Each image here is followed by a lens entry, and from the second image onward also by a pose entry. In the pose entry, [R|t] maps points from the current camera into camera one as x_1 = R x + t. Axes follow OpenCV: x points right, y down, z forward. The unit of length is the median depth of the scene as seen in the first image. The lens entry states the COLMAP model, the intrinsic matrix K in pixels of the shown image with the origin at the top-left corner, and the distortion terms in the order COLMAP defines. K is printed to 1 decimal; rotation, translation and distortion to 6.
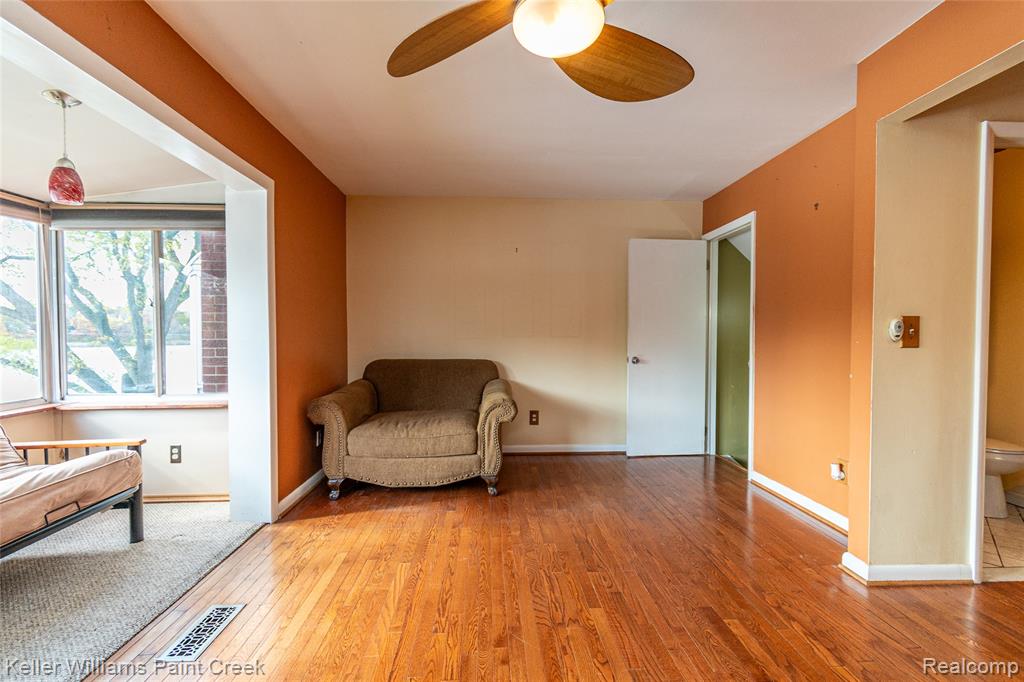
lens RADIAL K [[446.2, 0, 516.2], [0, 446.2, 345.7], [0, 0, 1]] dist [0.000152, -0.000420]
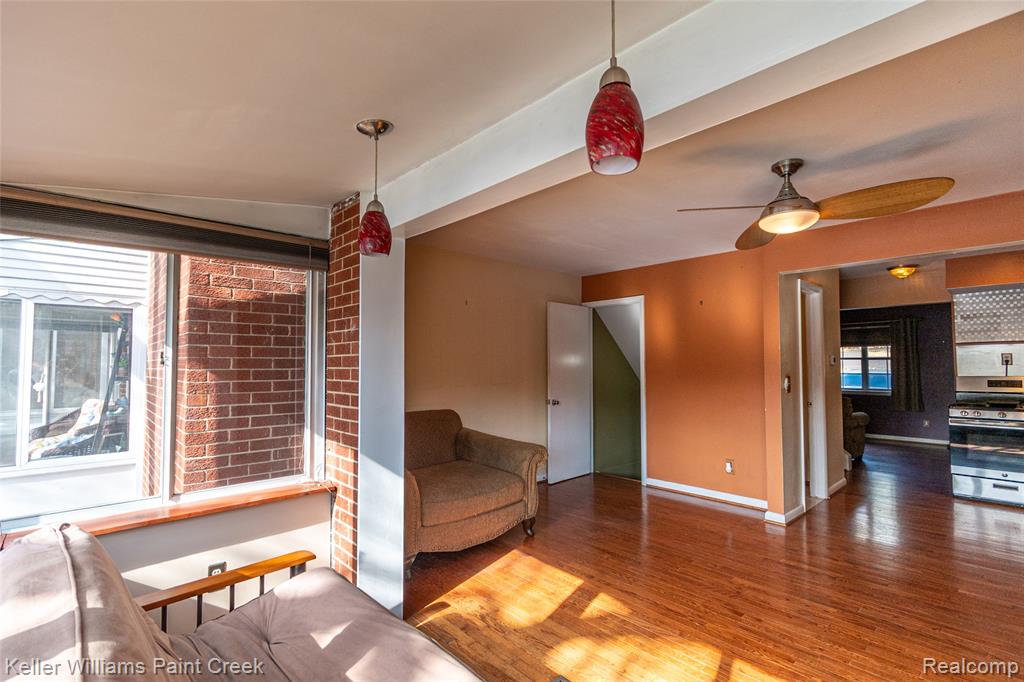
lens RADIAL K [[459.0, 0, 512.5], [0, 459.0, 345.3], [0, 0, 1]] dist [0.001437, 0.000110]
pose [[0.781681, 0.025506, 0.623157, -0.802421], [0.014888, 0.998116, -0.059529, -0.065049], [-0.623501, 0.055810, 0.779828, 0.124621]]
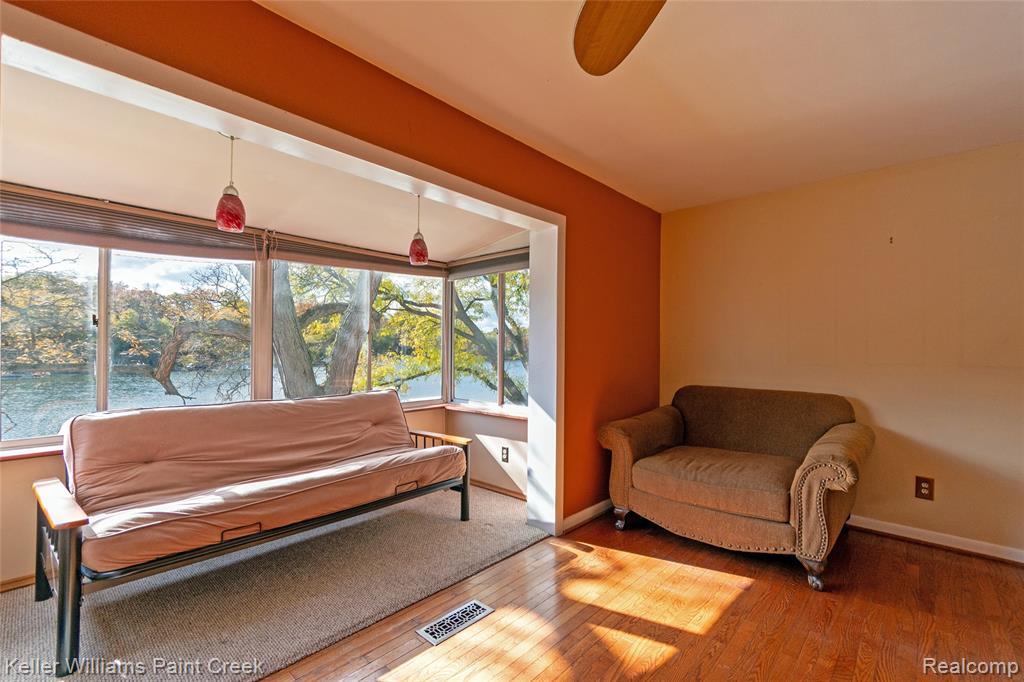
lens RADIAL K [[446.2, 0, 516.2], [0, 446.2, 345.7], [0, 0, 1]] dist [0.000152, -0.000420]
pose [[0.705306, 0.001396, -0.708901, 0.118440], [-0.027380, 0.999306, -0.025272, -0.023008], [0.708374, 0.037234, 0.704855, 0.144697]]
